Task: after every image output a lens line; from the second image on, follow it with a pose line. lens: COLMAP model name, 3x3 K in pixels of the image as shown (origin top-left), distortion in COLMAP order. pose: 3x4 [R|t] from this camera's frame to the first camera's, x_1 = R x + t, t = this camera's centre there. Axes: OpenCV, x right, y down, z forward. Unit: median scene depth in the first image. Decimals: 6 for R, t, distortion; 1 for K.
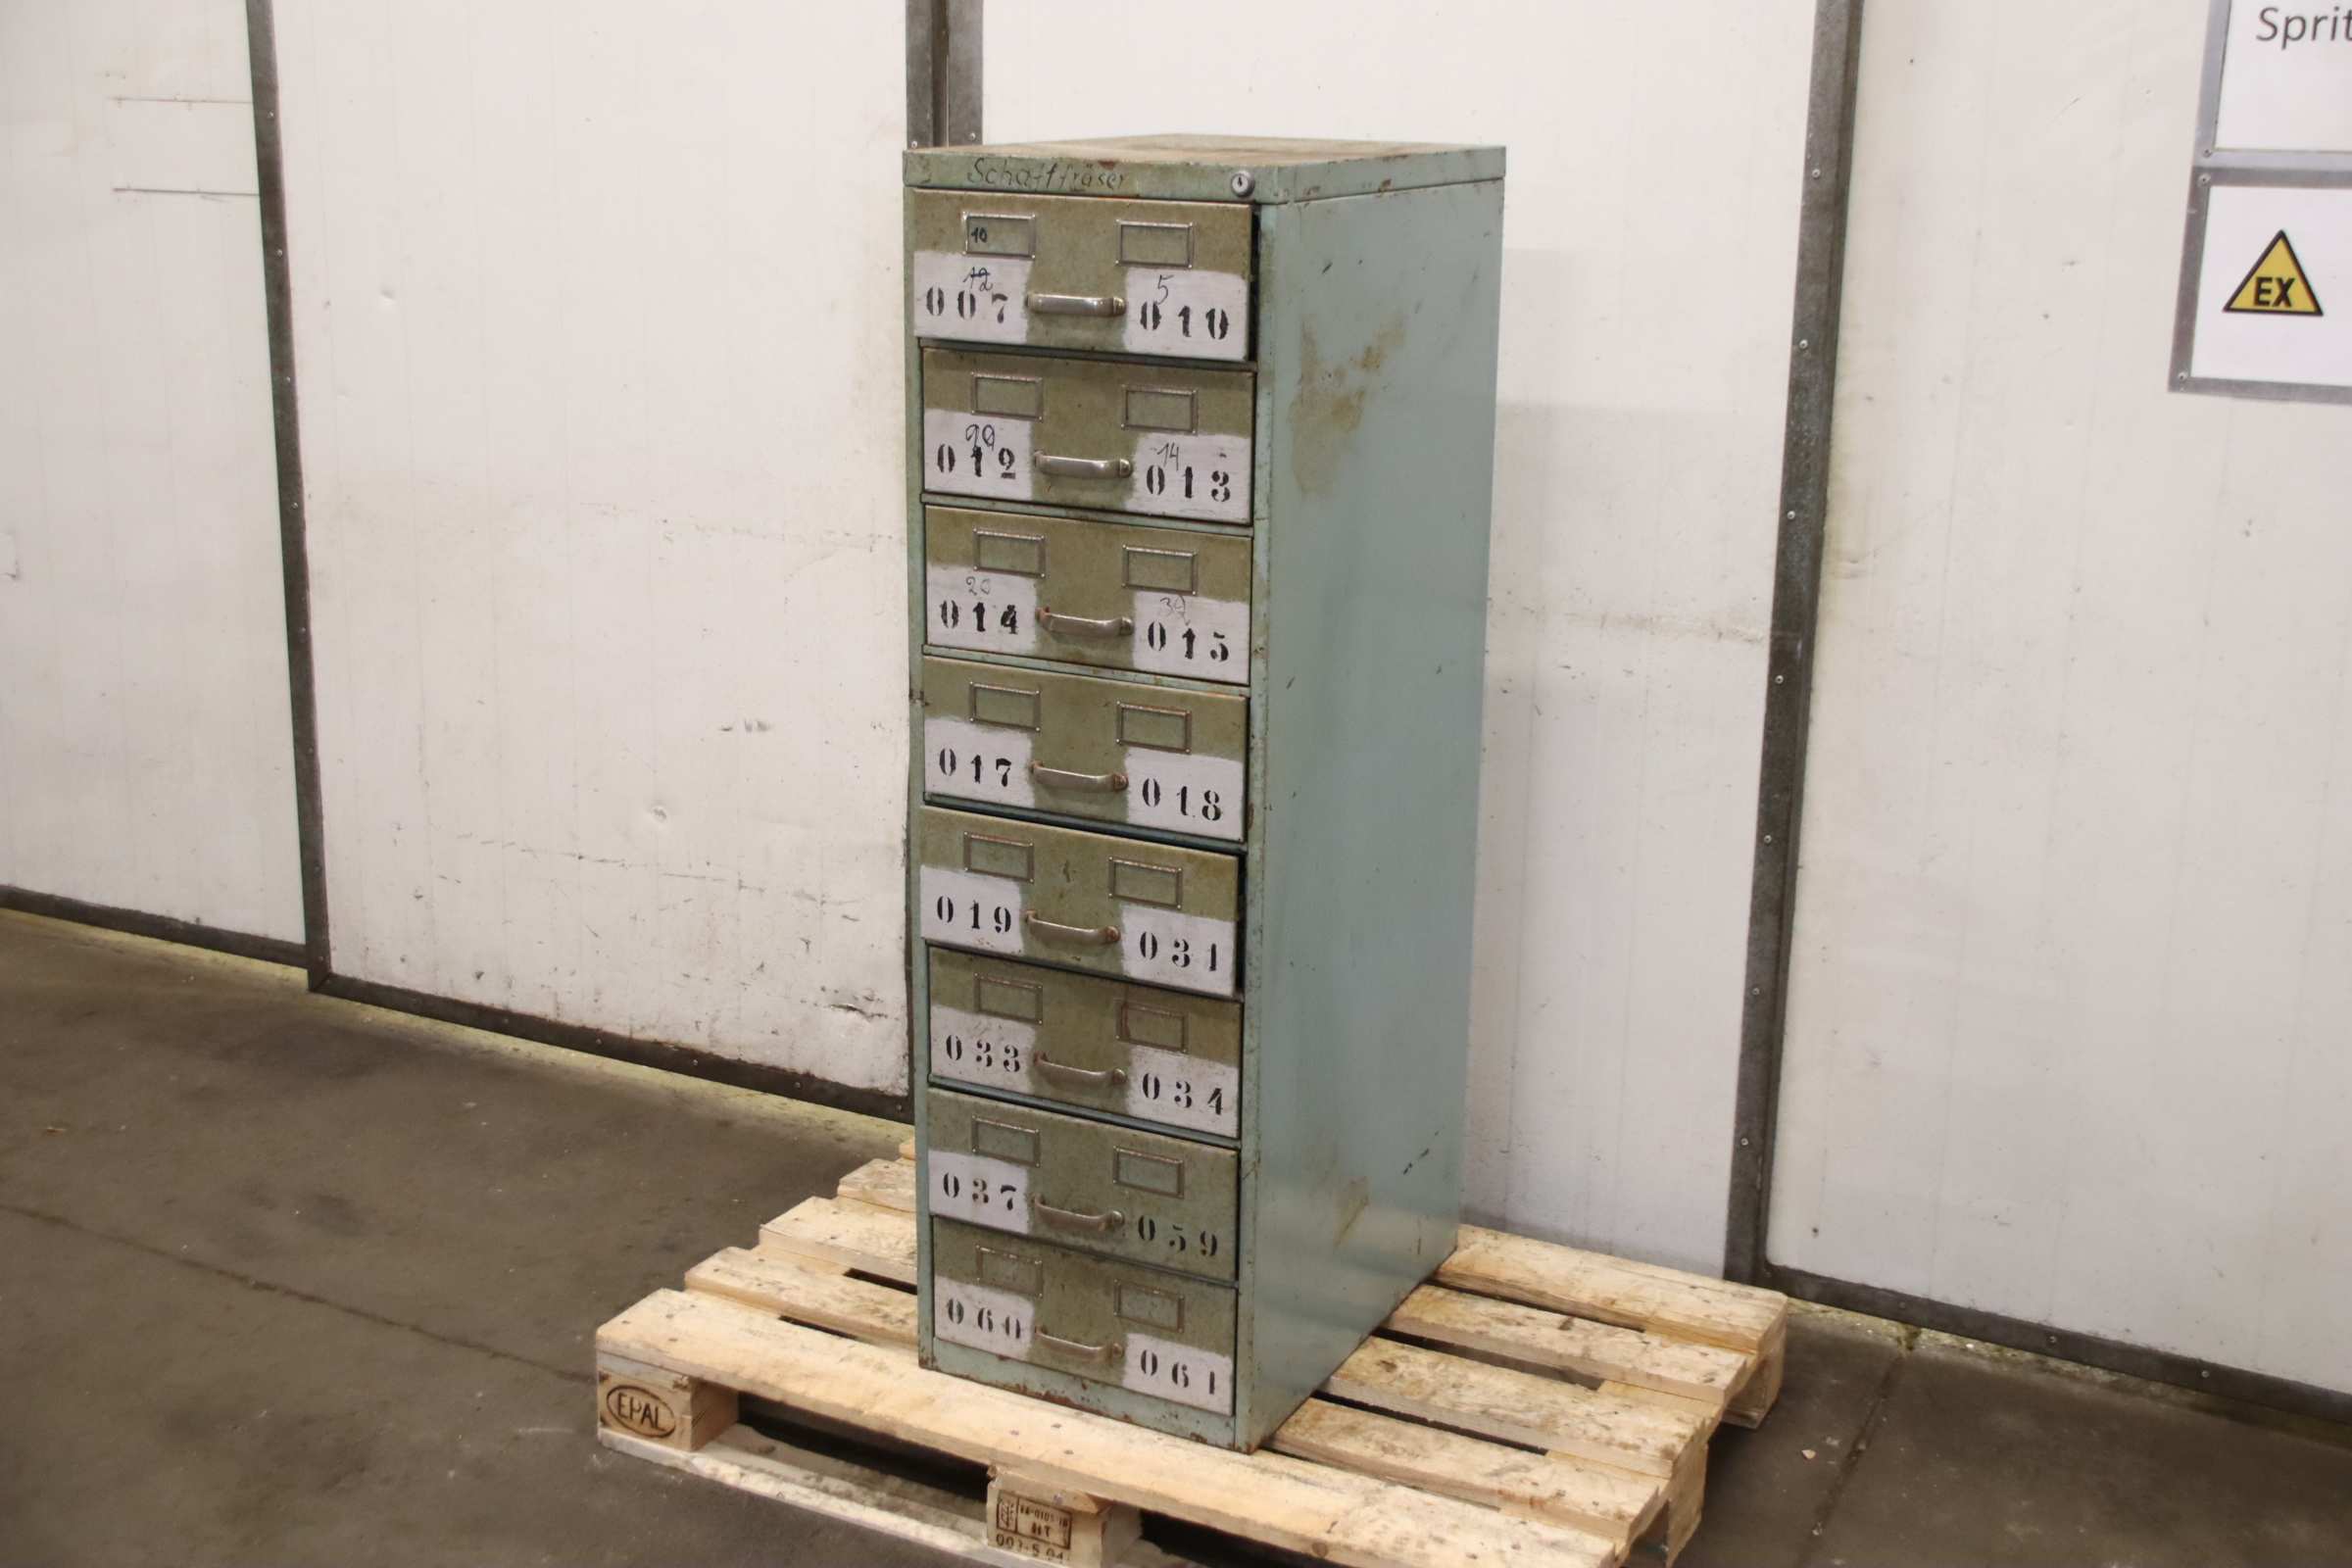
lens RADIAL K [[2710.0, 0, 1191.9], [0, 2710.0, 796.1], [0, 0, 1]] dist [-0.023651, 0.000000]
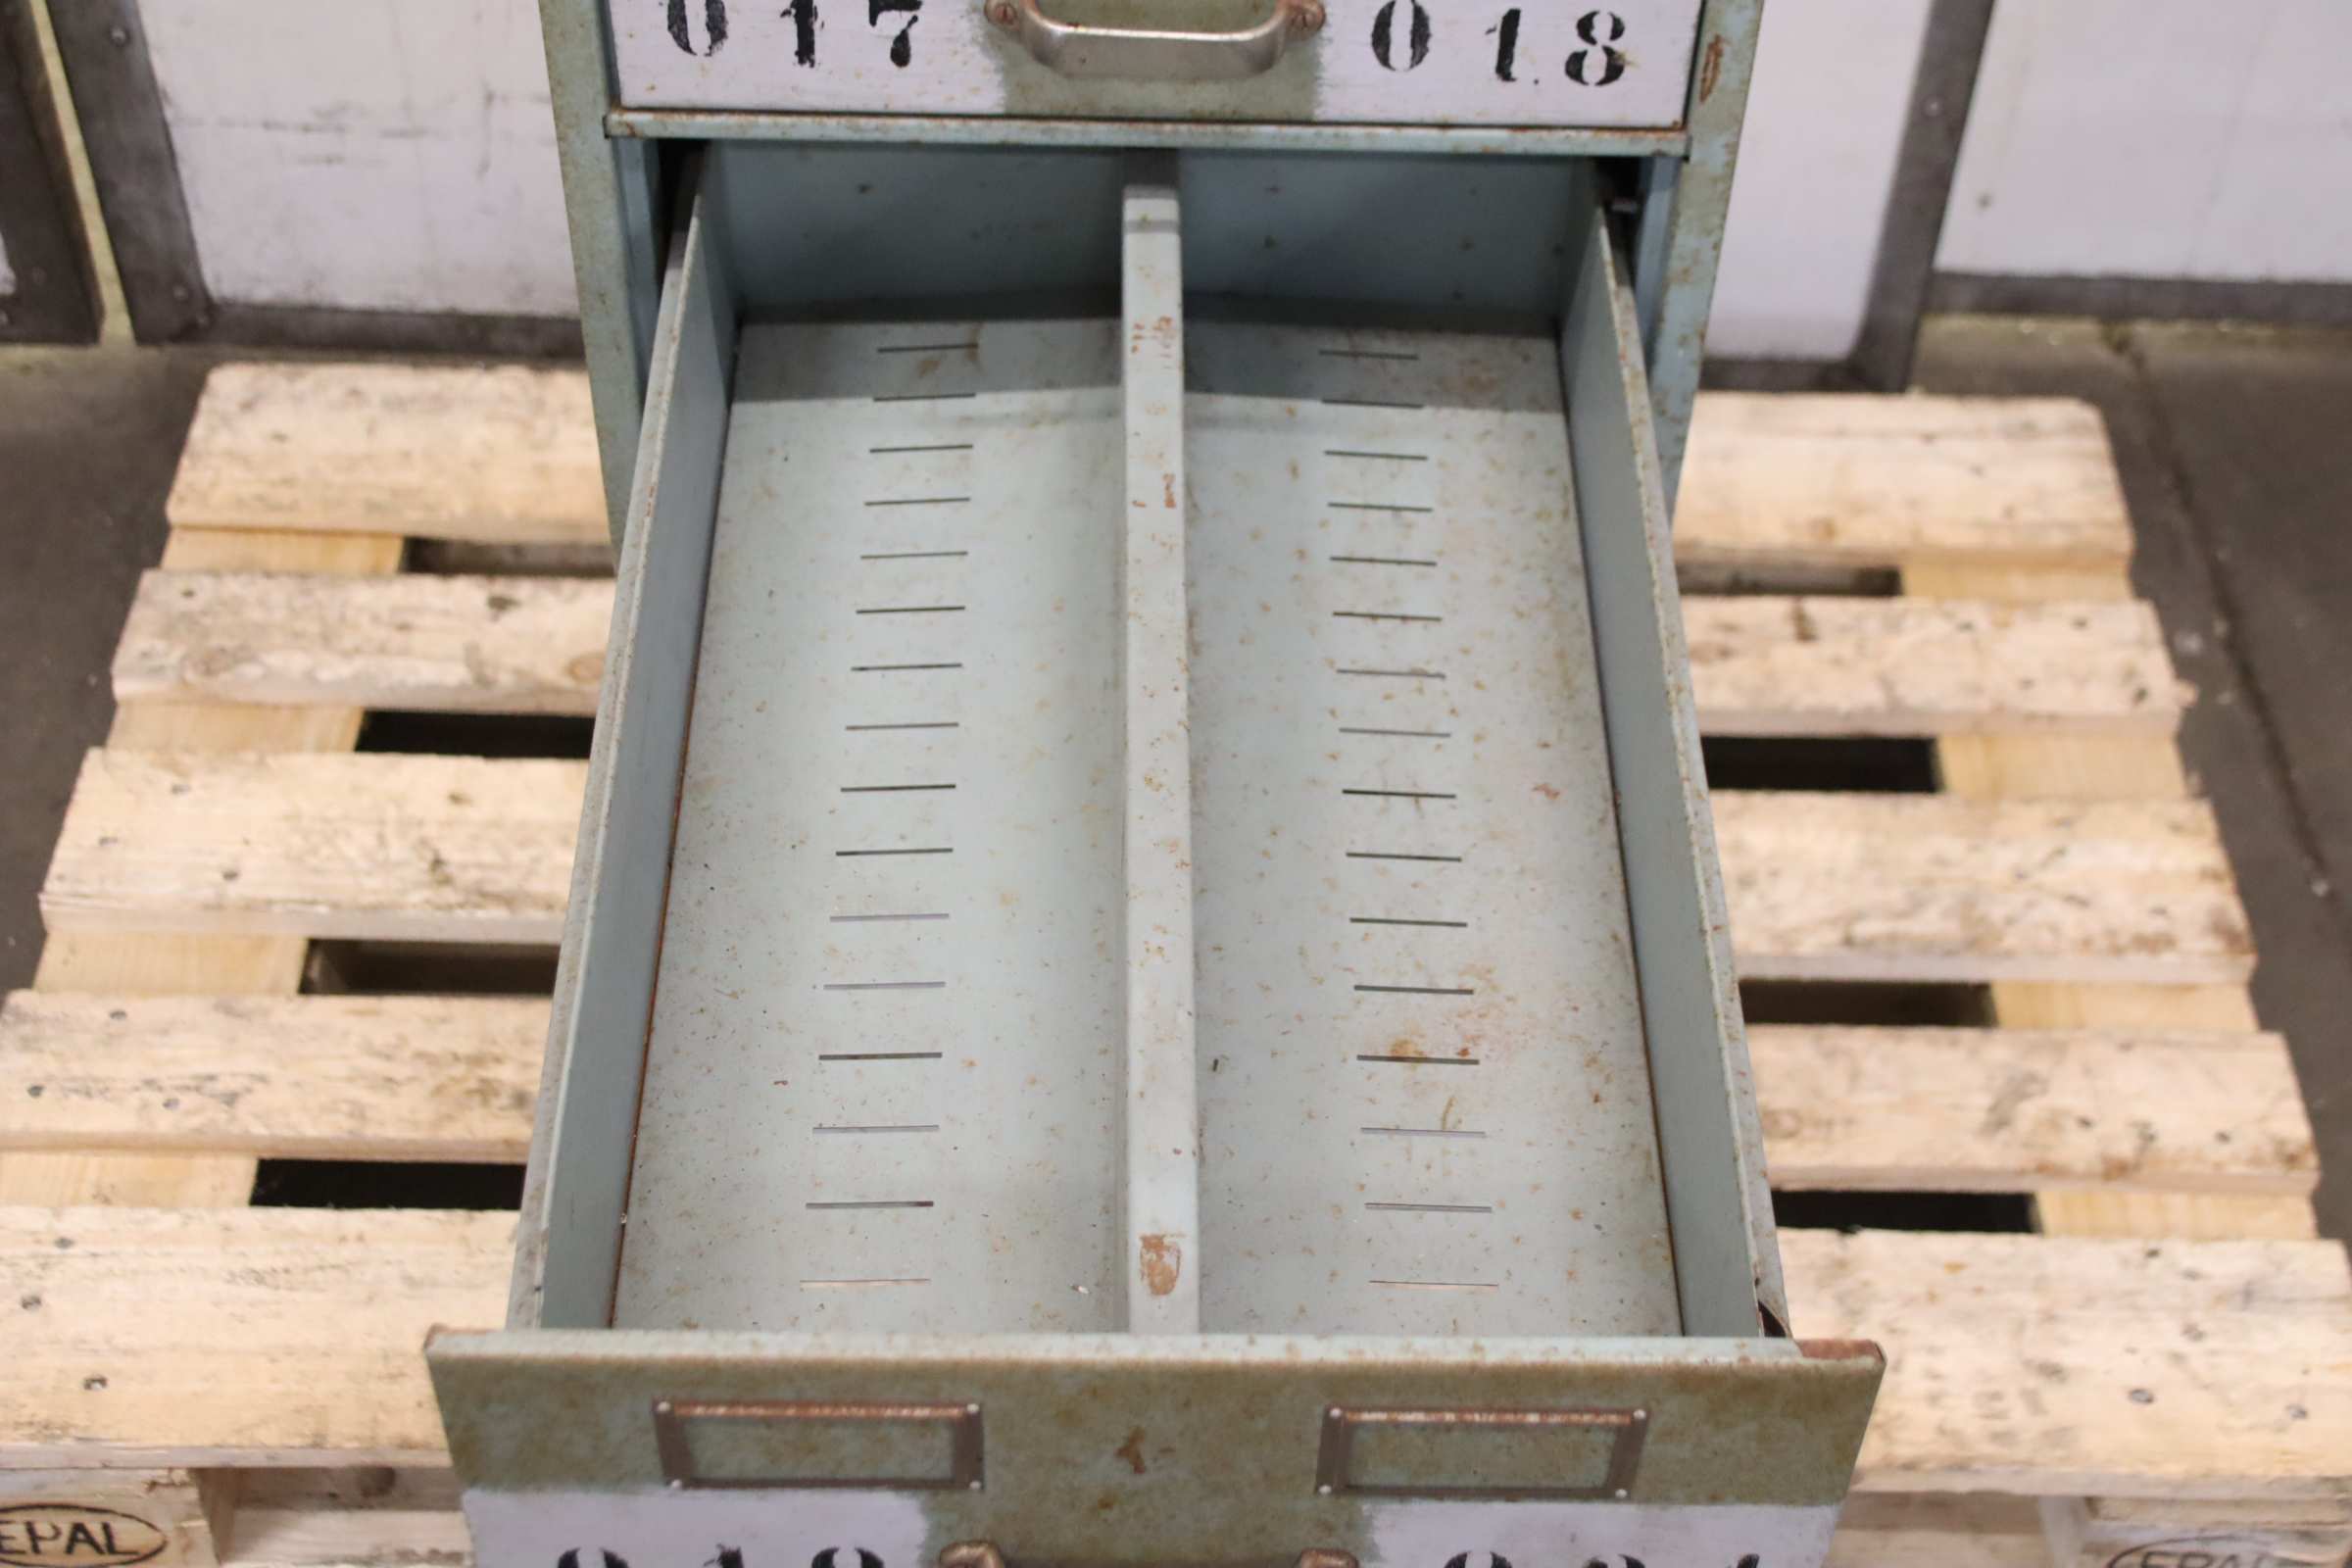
lens RADIAL K [[3363.3, 0, 1179.0], [0, 3363.3, 767.2], [0, 0, 1]] dist [0.072147, 0.000000]
pose [[0.890129, -0.325592, 0.318843, -0.193868], [0.111421, 0.833923, 0.540516, -0.150490], [-0.441878, -0.445603, 0.778577, 0.611615]]
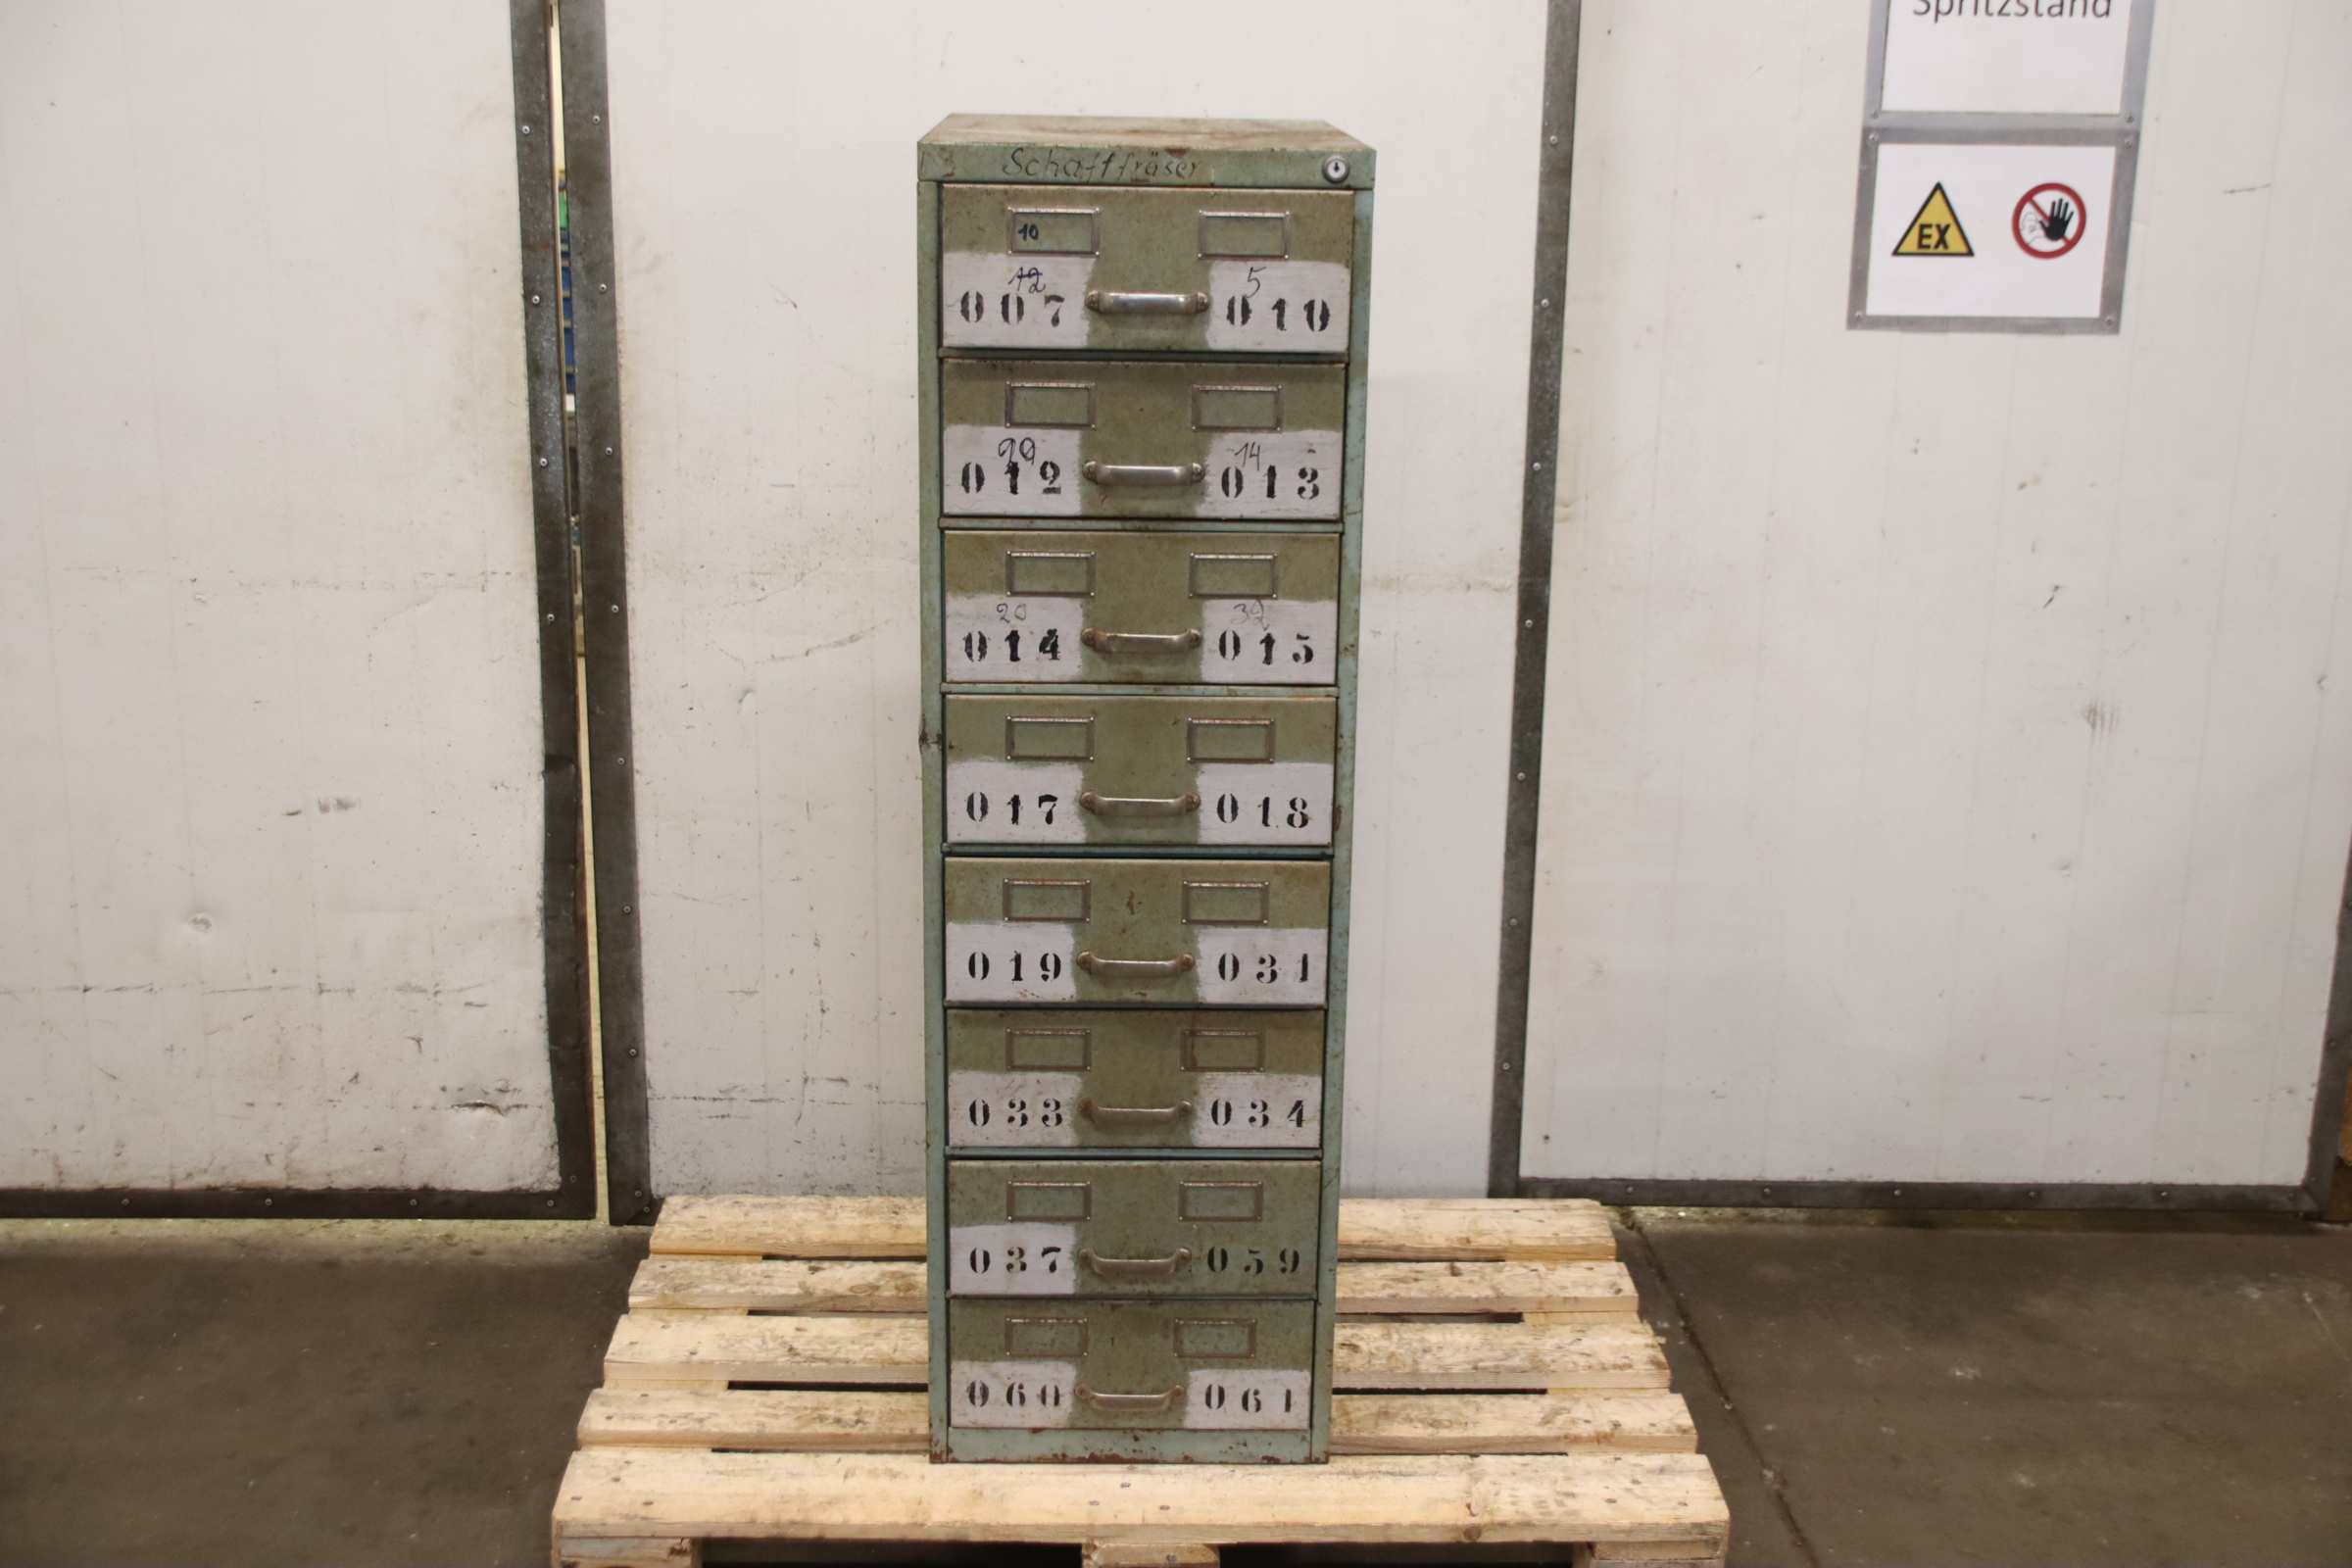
lens RADIAL K [[2698.5, 0, 1167.7], [0, 2698.5, 801.6], [0, 0, 1]] dist [-0.035970, 0.000000]
pose [[0.878498, -0.135569, 0.458106, -0.446531], [0.125703, 0.990698, 0.052123, -0.053224], [-0.460911, 0.011795, 0.887368, 0.156313]]
